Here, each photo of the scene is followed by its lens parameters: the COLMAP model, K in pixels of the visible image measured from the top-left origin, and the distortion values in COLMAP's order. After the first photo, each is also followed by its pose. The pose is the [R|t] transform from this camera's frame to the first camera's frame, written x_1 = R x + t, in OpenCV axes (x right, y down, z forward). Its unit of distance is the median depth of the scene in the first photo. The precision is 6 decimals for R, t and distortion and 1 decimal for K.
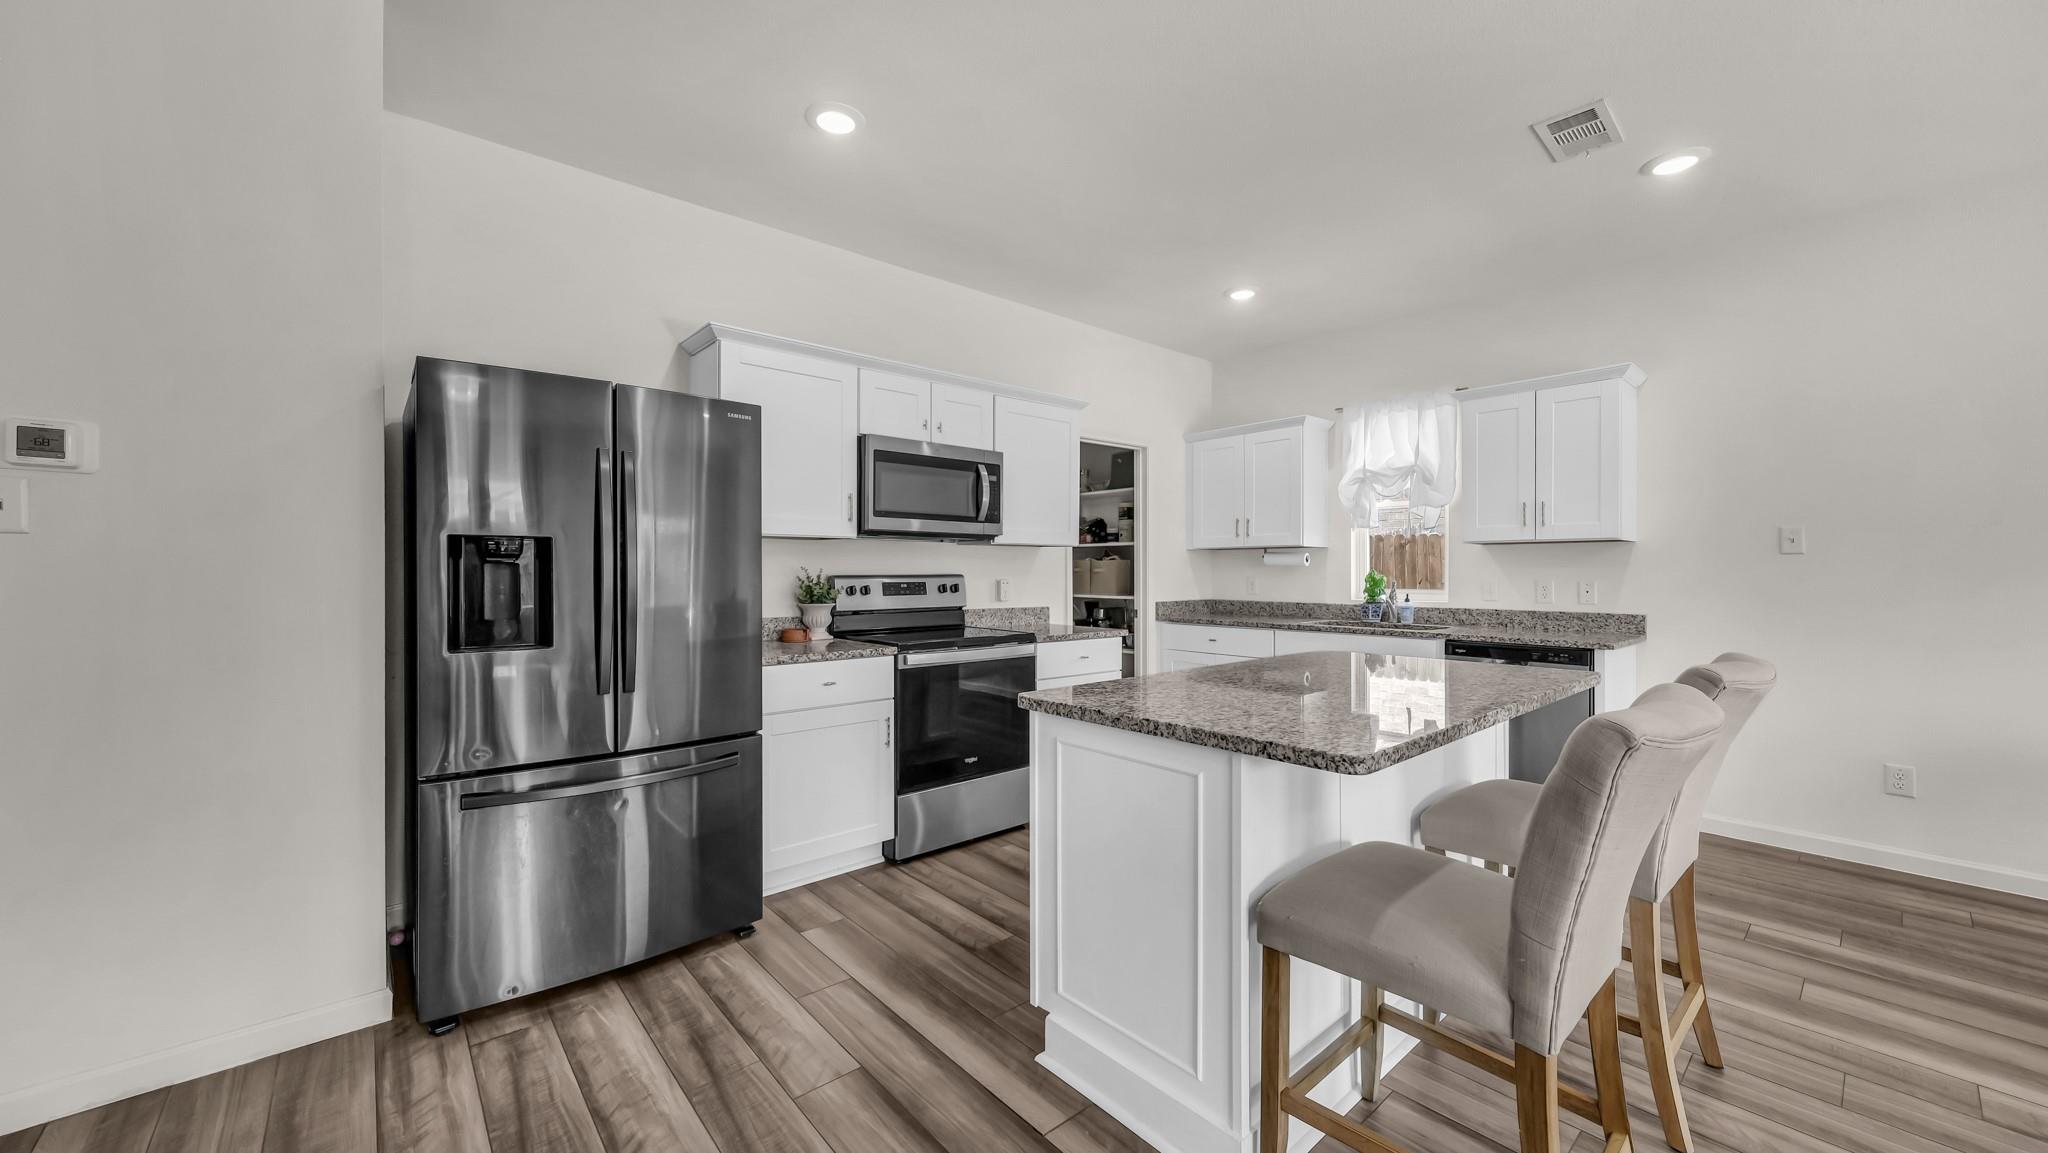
lens RADIAL K [[767.1, 0, 1068.8], [0, 767.1, 576.9], [0, 0, 1]] dist [-0.002306, -0.000109]
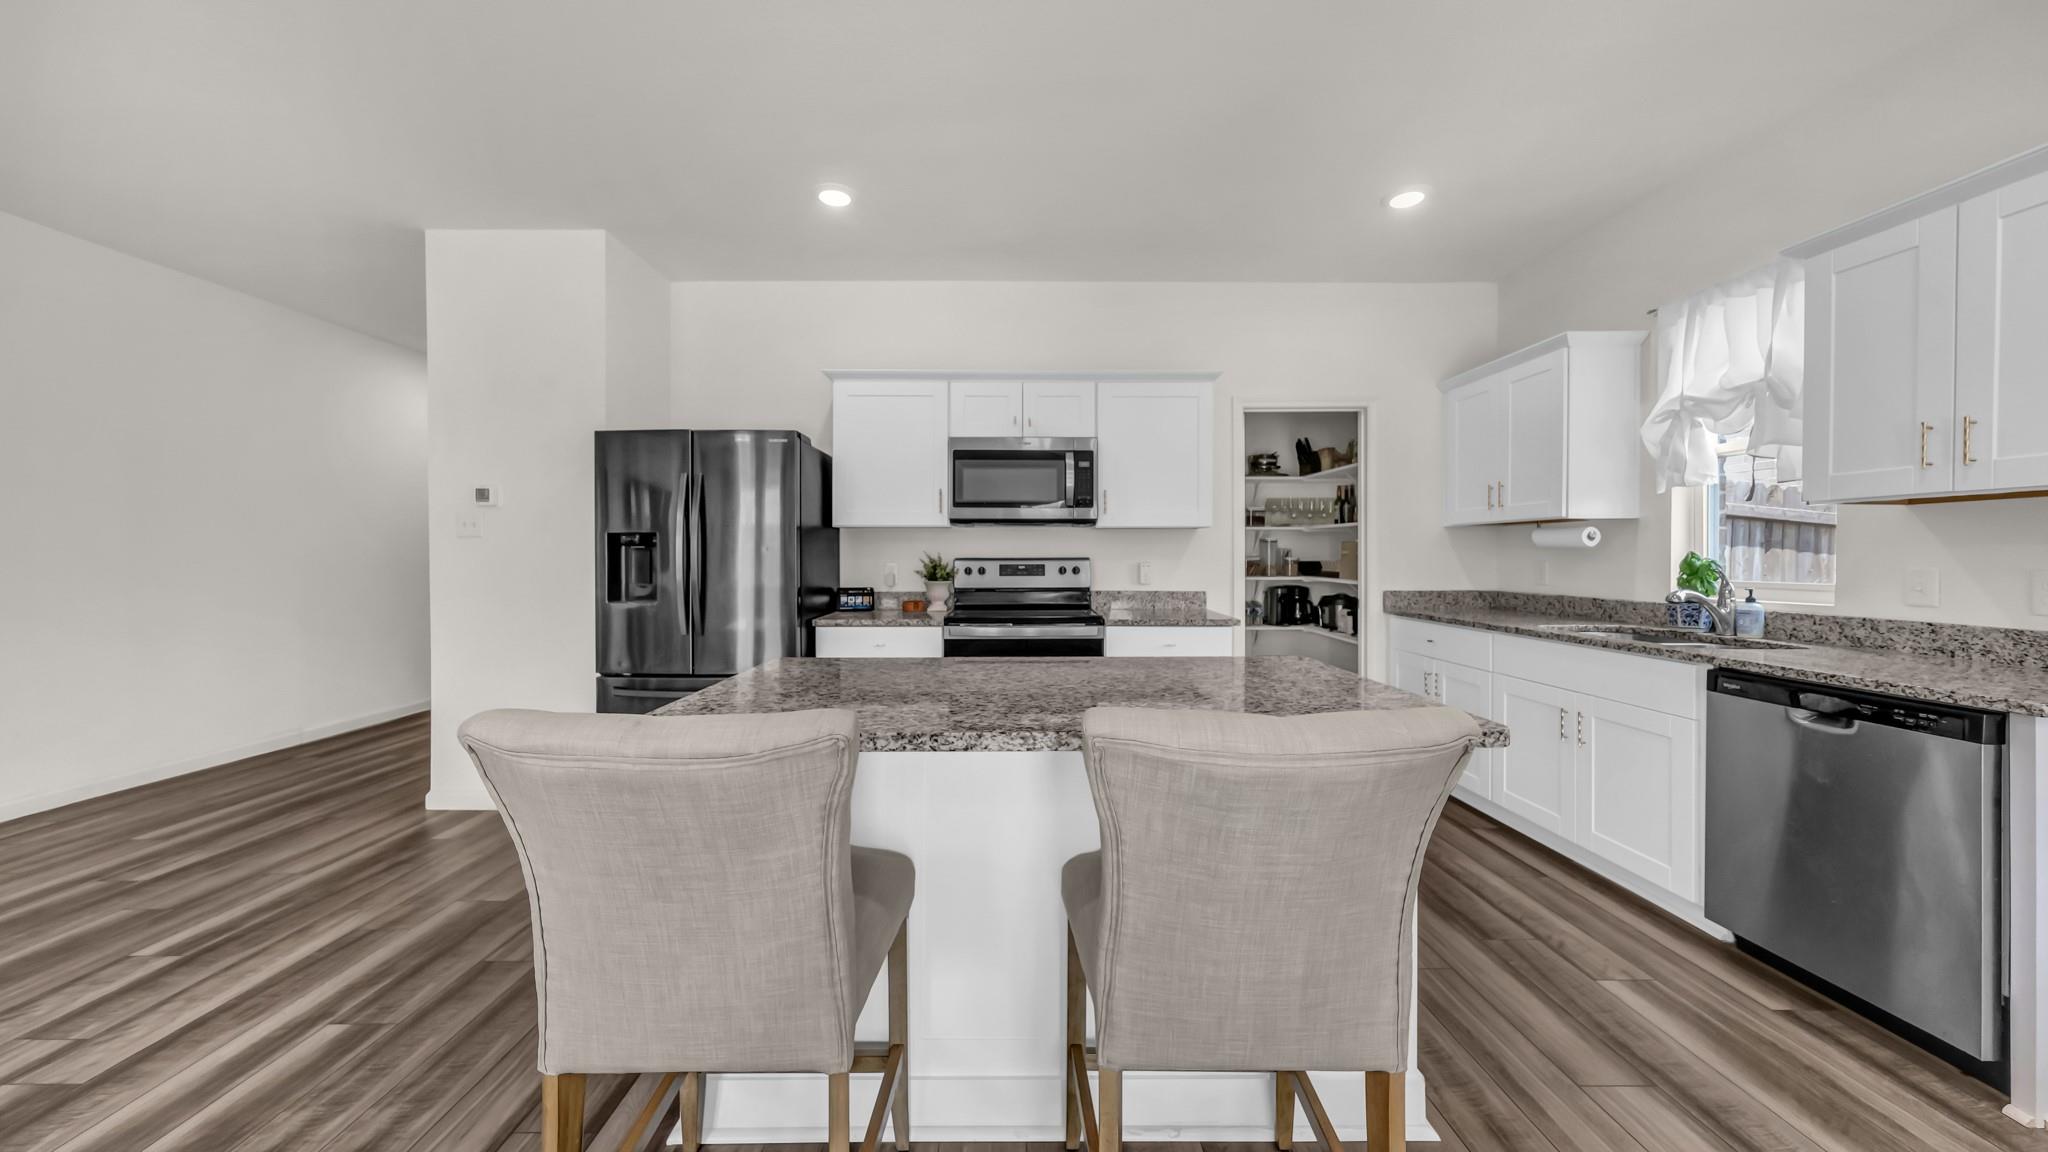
lens RADIAL K [[726.6, 0, 1044.9], [0, 726.6, 564.3], [0, 0, 1]] dist [-0.006203, 0.000128]
pose [[0.740541, 0.006763, -0.671977, 0.502562], [-0.003562, 0.999975, 0.006139, 0.000402], [0.672001, -0.002153, 0.740547, 0.231981]]
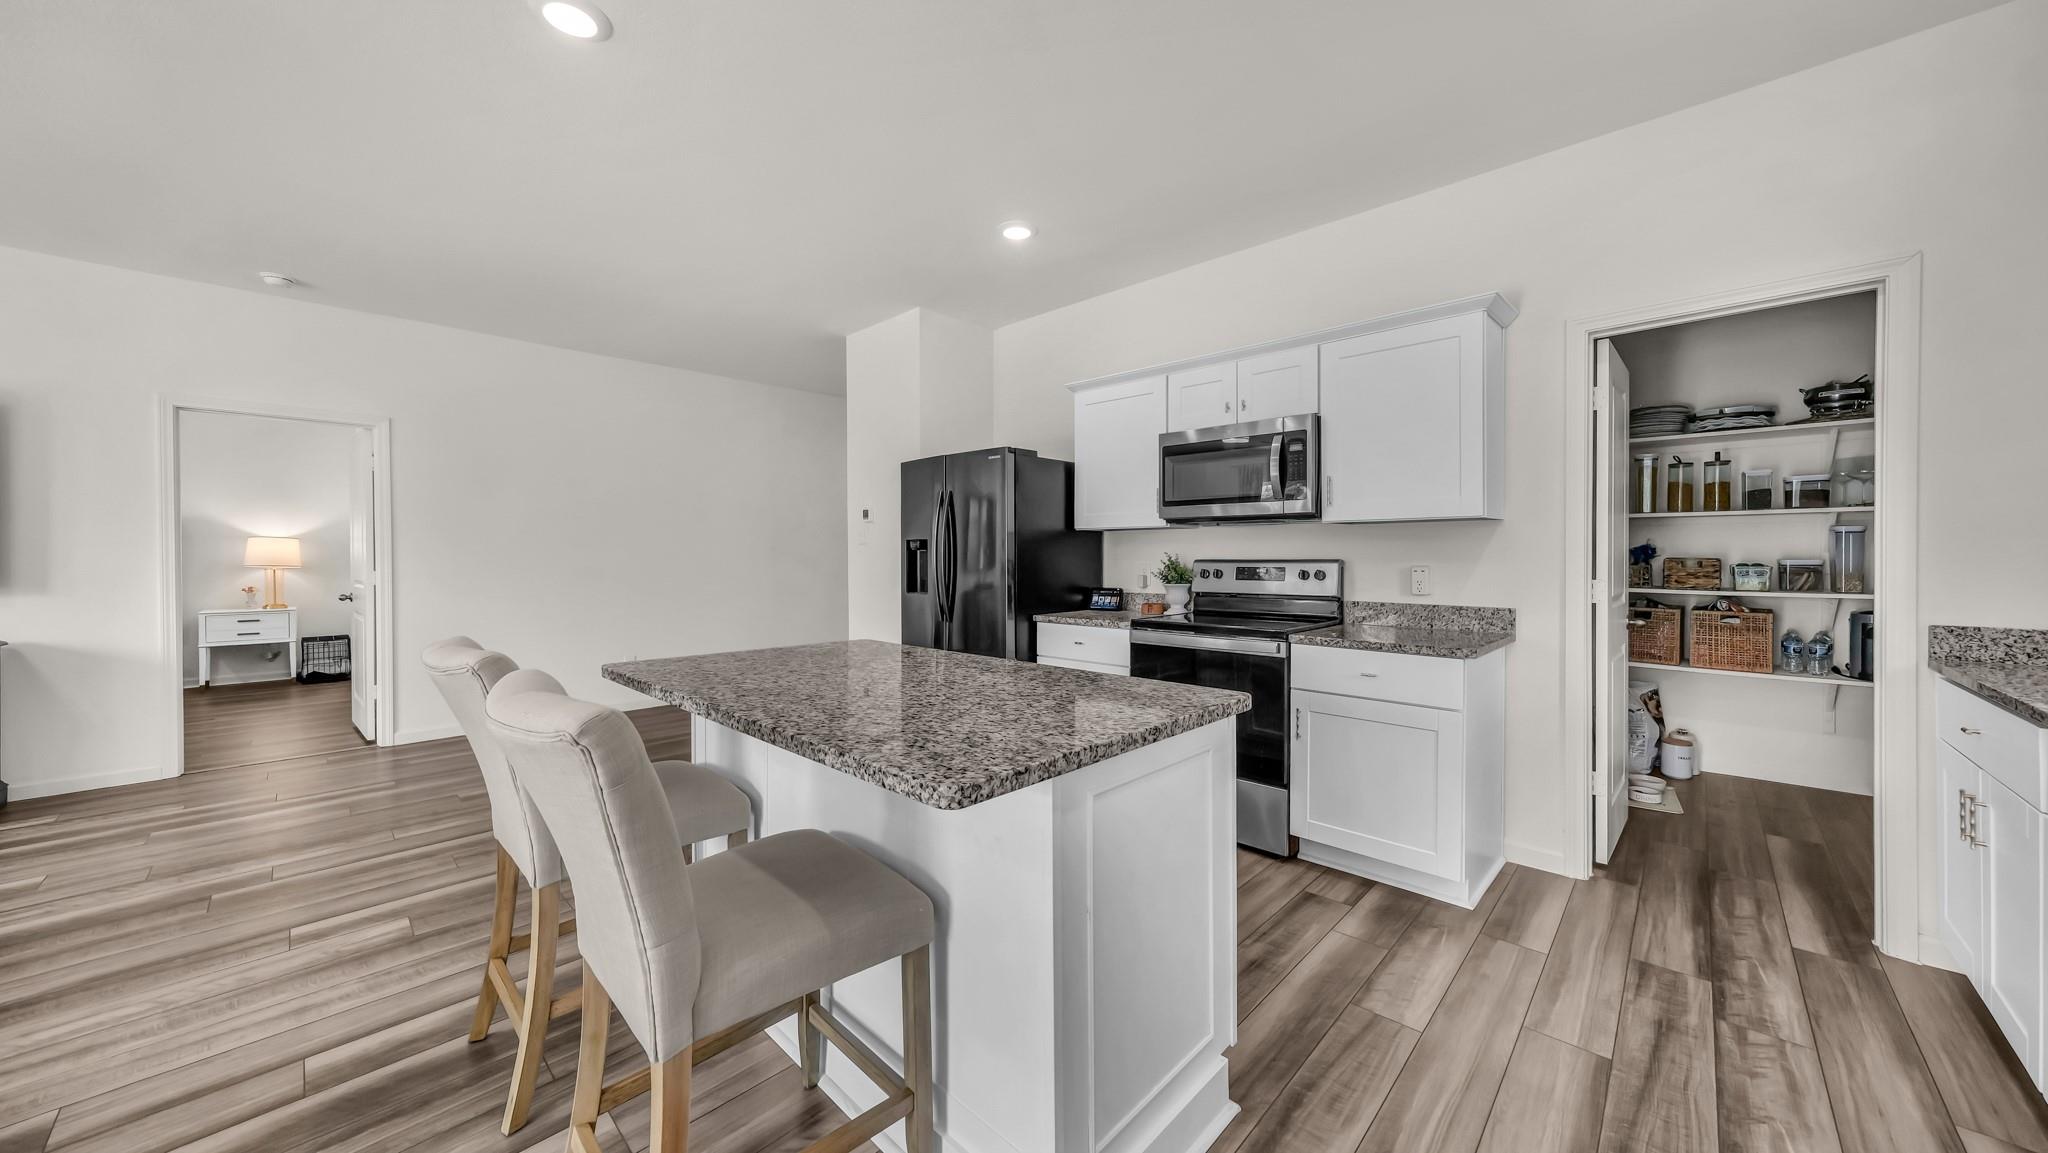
lens RADIAL K [[757.2, 0, 1037.6], [0, 757.2, 561.5], [0, 0, 1]] dist [0.011116, 0.000670]
pose [[0.038990, 0.006721, -0.999217, 0.713081], [-0.005743, 0.999962, 0.006502, -0.004554], [0.999223, 0.005485, 0.039027, 0.656755]]
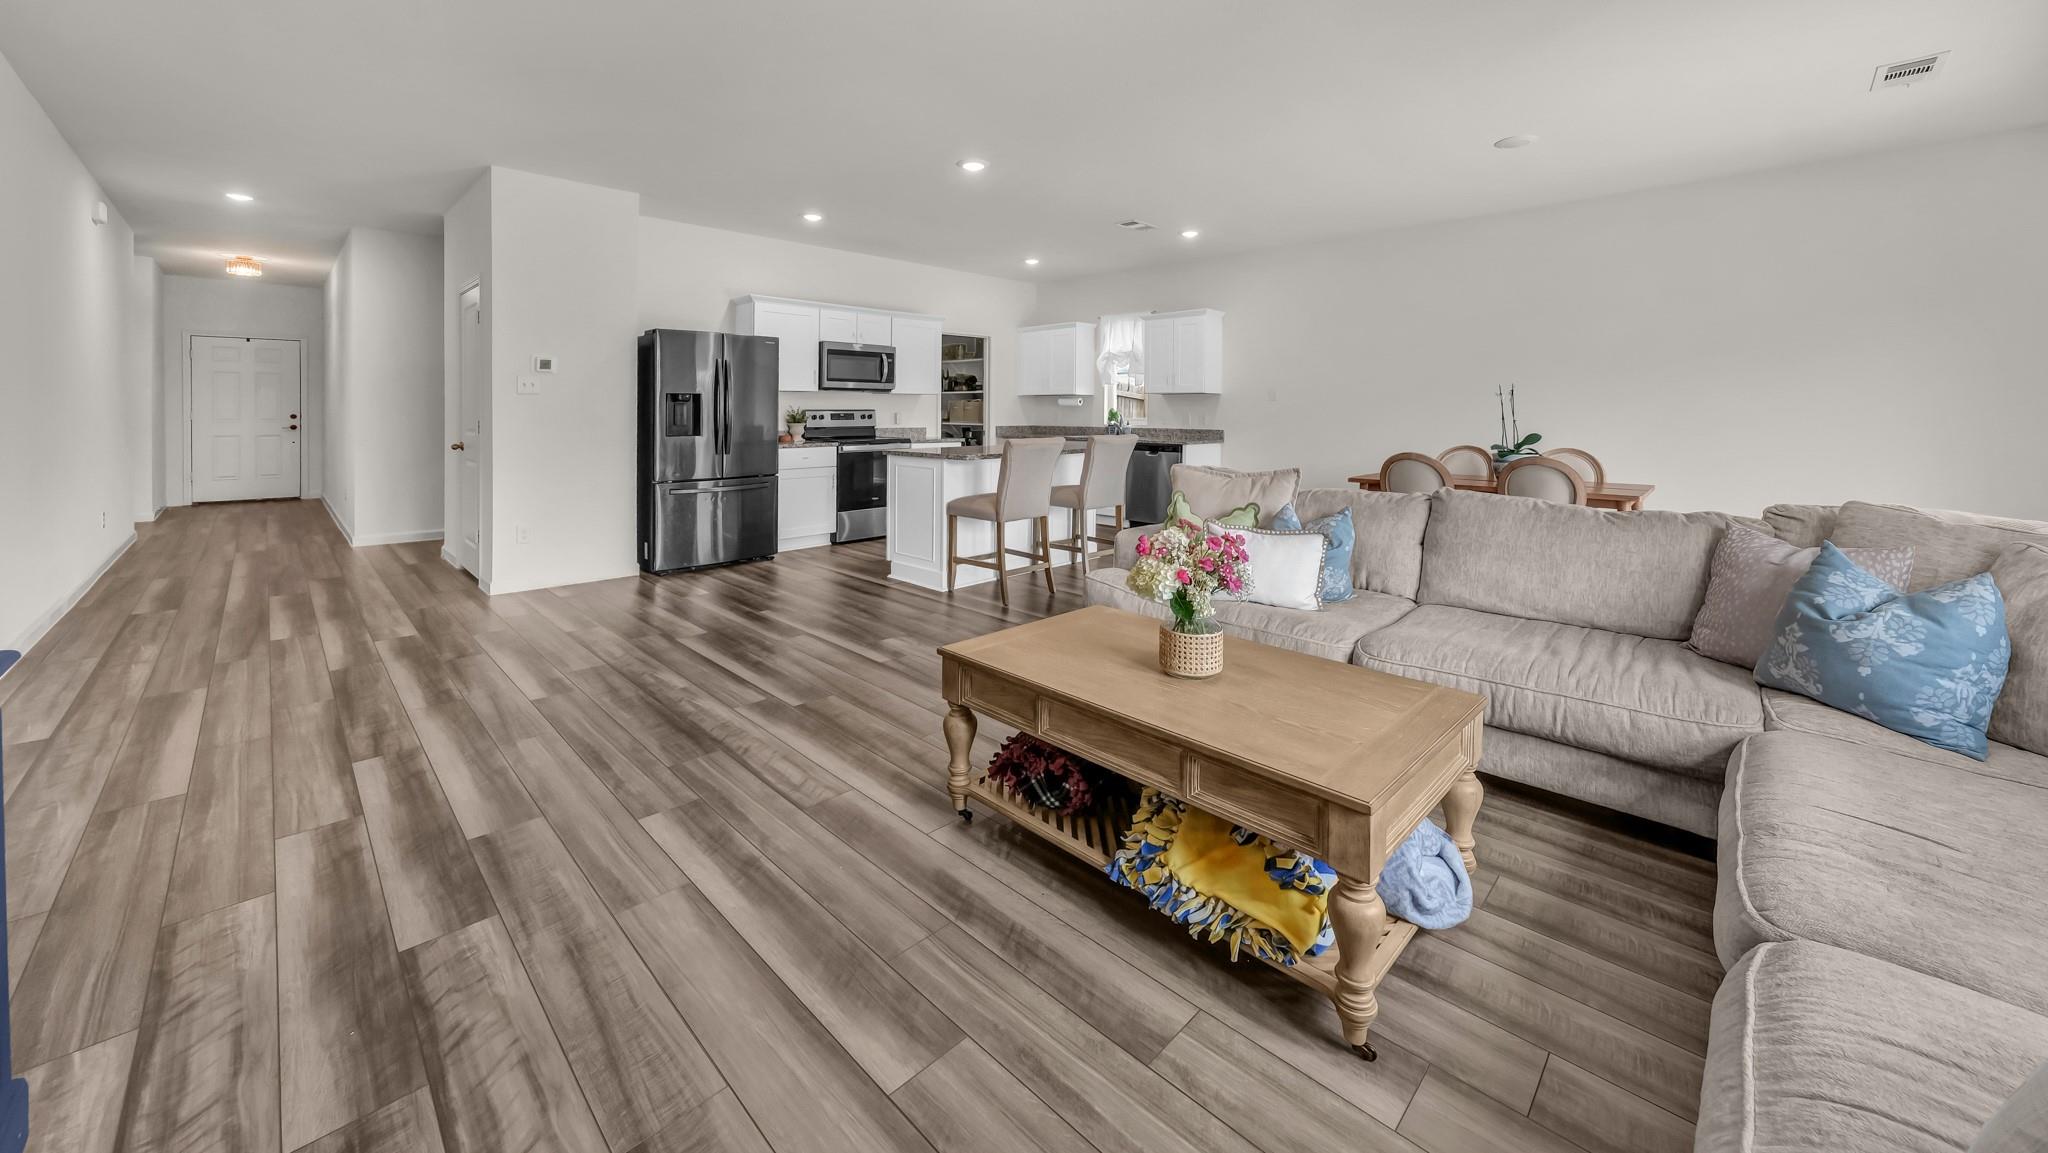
lens RADIAL K [[757.2, 0, 1126.6], [0, 757.2, 401.4], [0, 0, 1]] dist [0.011116, 0.000670]
pose [[0.989346, 0.004069, 0.145523, 0.210595], [-0.001481, 0.999839, -0.017883, 0.010148], [-0.145573, 0.017477, 0.989193, -0.969369]]
